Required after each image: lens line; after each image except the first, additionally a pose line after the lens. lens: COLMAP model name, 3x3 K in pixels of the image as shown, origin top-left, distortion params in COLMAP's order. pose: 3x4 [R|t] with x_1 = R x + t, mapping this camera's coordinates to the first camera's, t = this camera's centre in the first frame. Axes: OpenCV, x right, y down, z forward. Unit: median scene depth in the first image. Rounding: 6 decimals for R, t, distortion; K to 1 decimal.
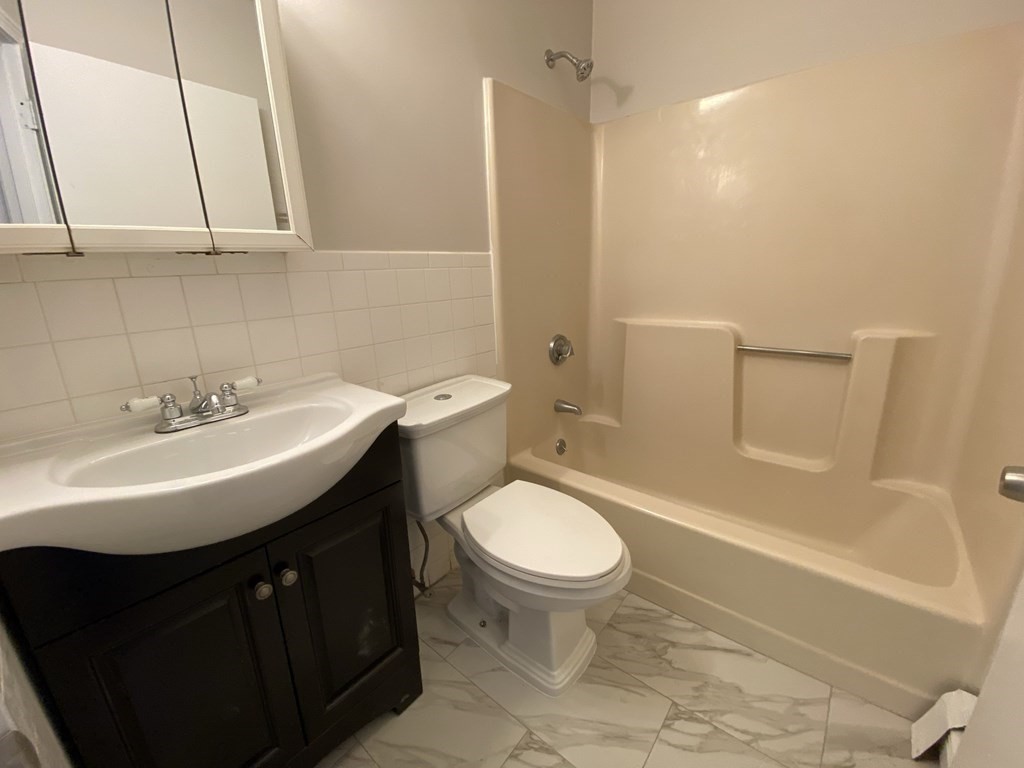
lens RADIAL K [[421.7, 0, 507.0], [0, 421.7, 380.3], [0, 0, 1]] dist [0.008530, -0.014959]
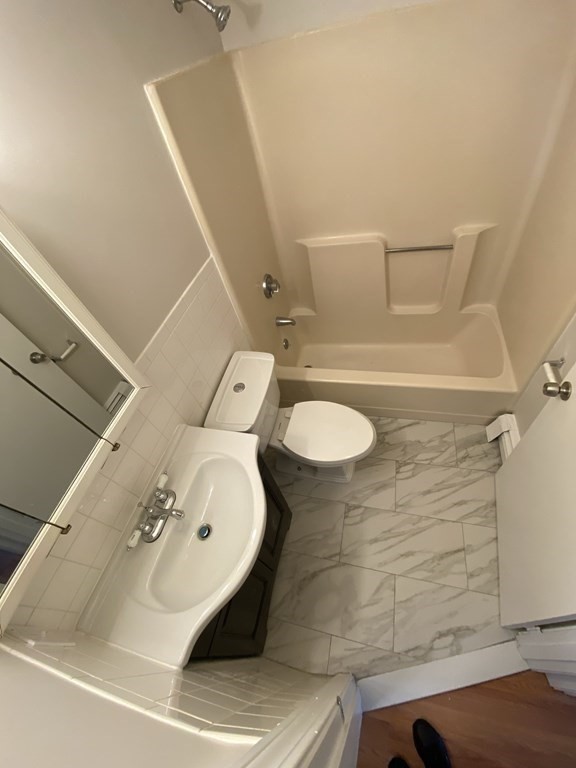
lens RADIAL K [[311.0, 0, 288.0], [0, 311.0, 384.0], [0, 0, 1]] dist [0.000247, -0.014179]
pose [[0.881977, -0.435622, 0.179862, -0.188245], [0.272359, 0.782571, 0.559824, -0.519879], [-0.384627, -0.444765, 0.808855, 0.065284]]
